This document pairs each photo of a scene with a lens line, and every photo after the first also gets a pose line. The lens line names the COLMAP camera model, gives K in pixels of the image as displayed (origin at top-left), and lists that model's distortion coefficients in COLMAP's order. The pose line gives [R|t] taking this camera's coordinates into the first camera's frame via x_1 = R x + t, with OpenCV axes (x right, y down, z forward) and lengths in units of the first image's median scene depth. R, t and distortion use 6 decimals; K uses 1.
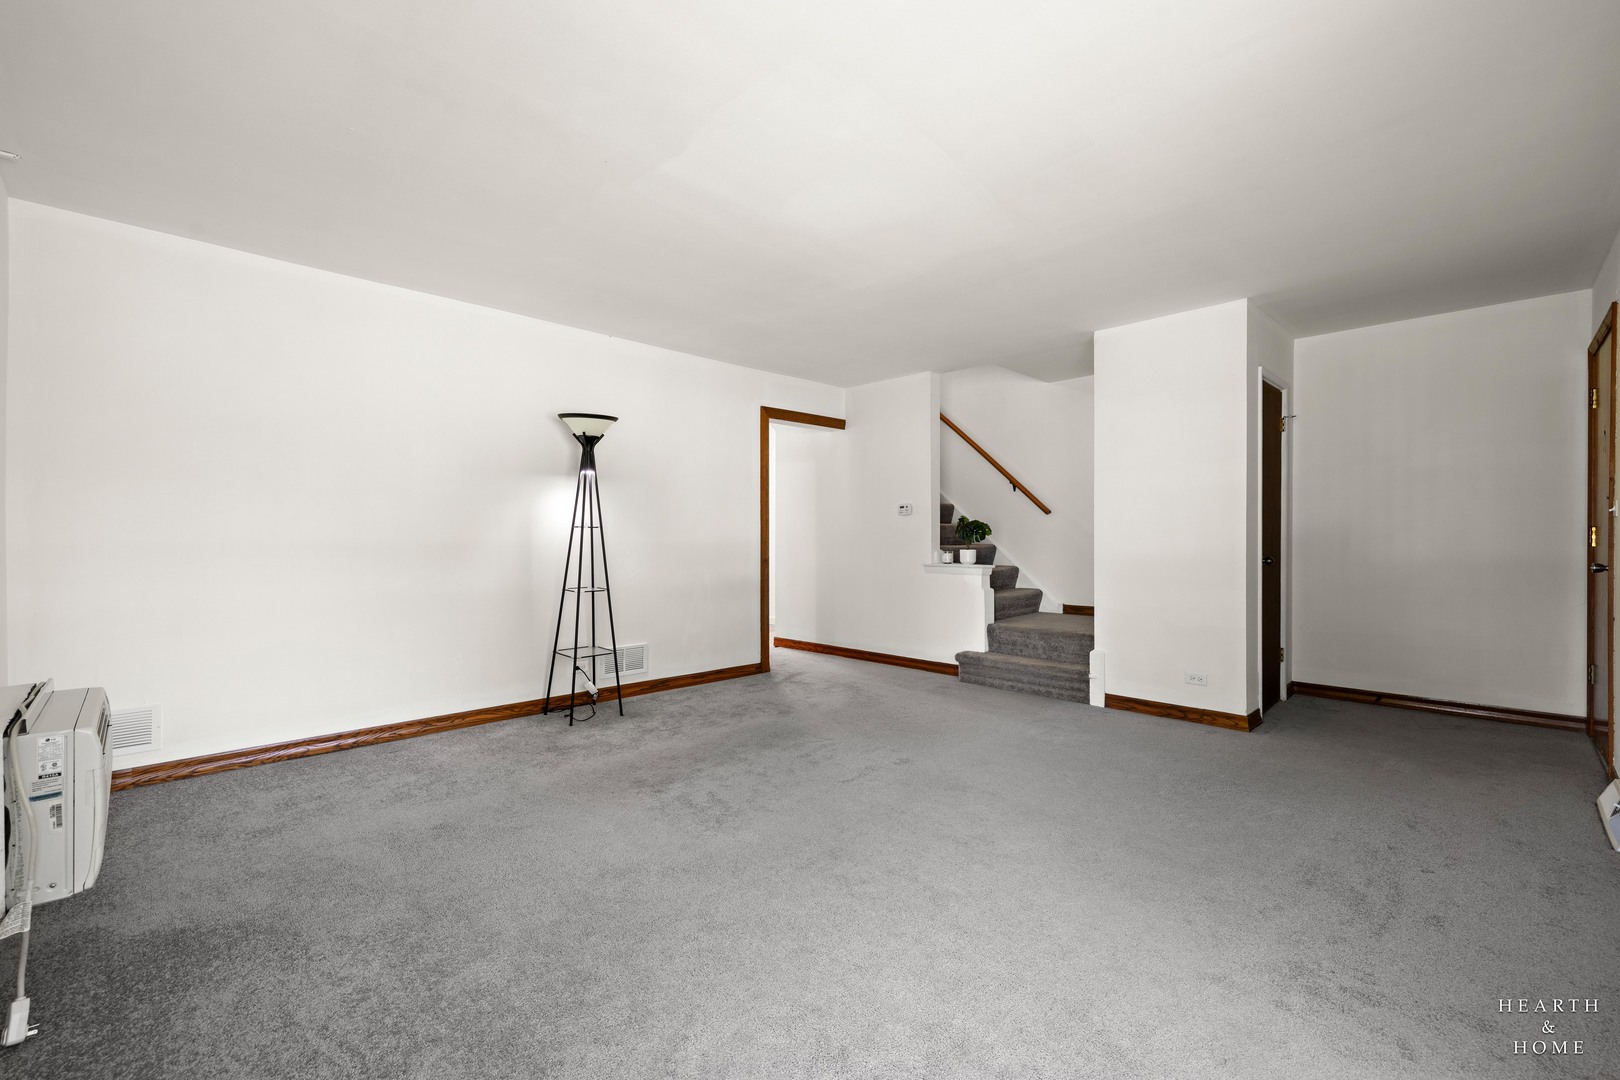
lens RADIAL K [[679.3, 0, 812.1], [0, 679.3, 535.8], [0, 0, 1]] dist [0.001247, 0.000052]
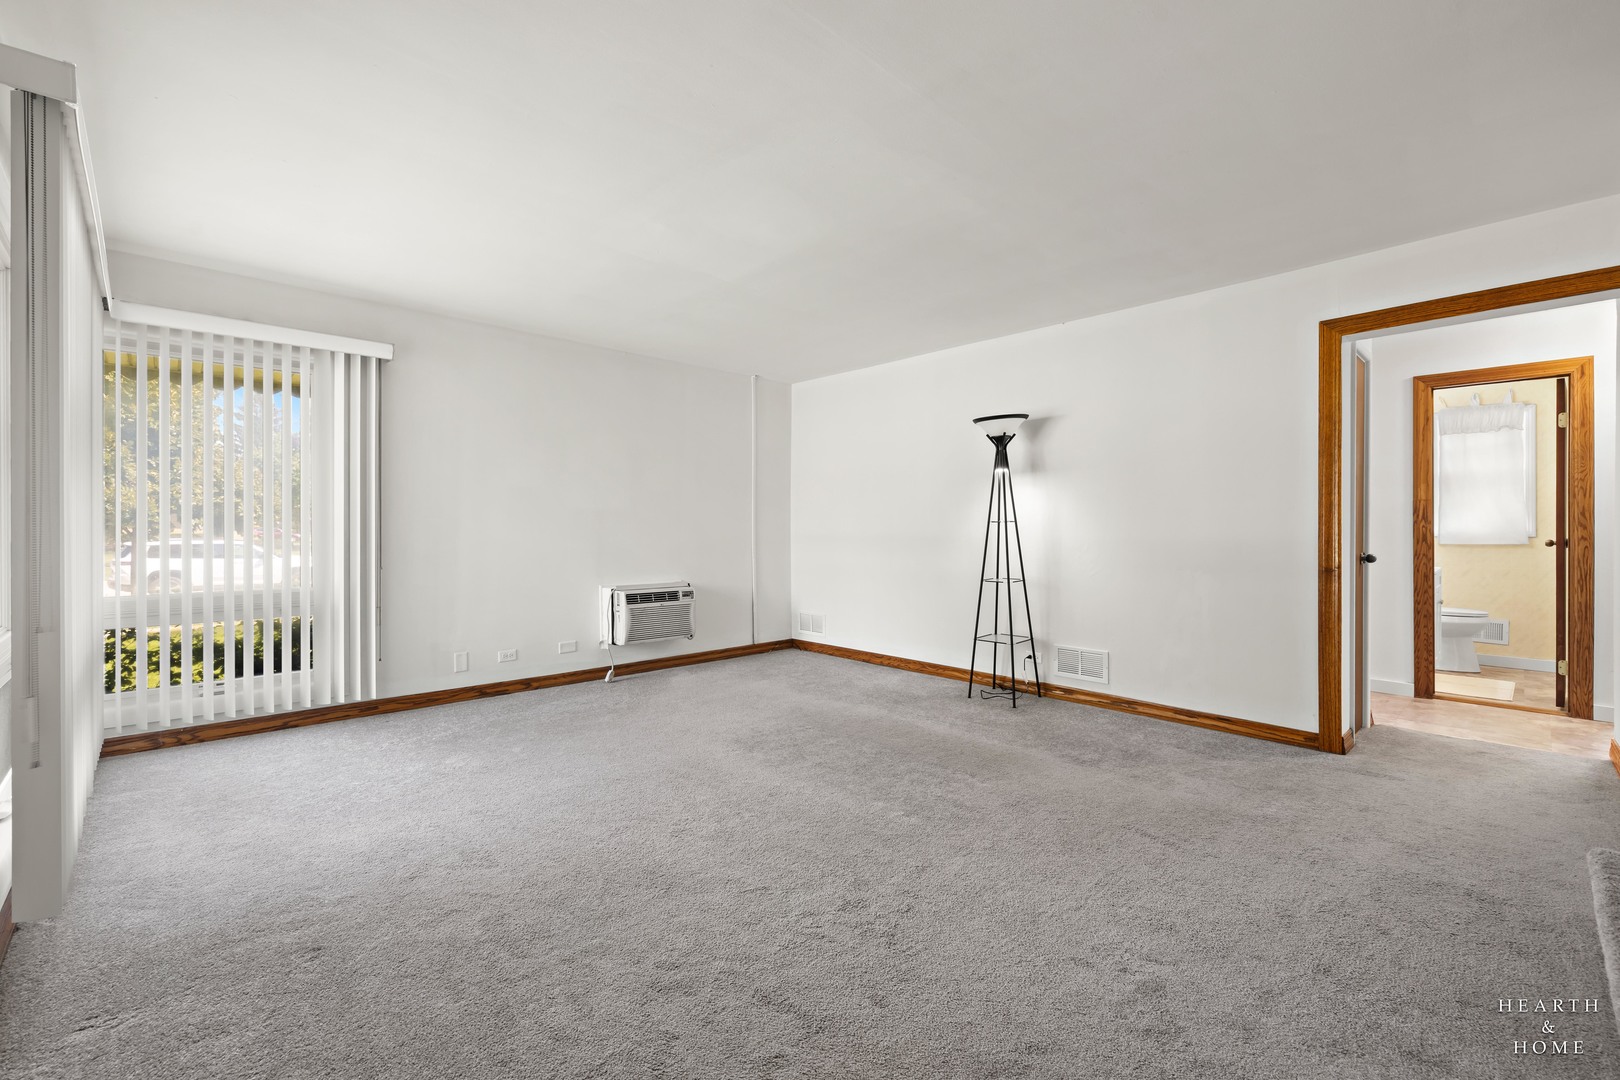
lens RADIAL K [[679.3, 0, 812.0], [0, 679.3, 534.2], [0, 0, 1]] dist [0.001247, 0.000052]
pose [[-0.018491, 0.005515, -0.999814, 0.738897], [-0.001345, 0.999984, 0.005541, 0.001348], [0.999828, 0.001448, -0.018483, 0.722291]]
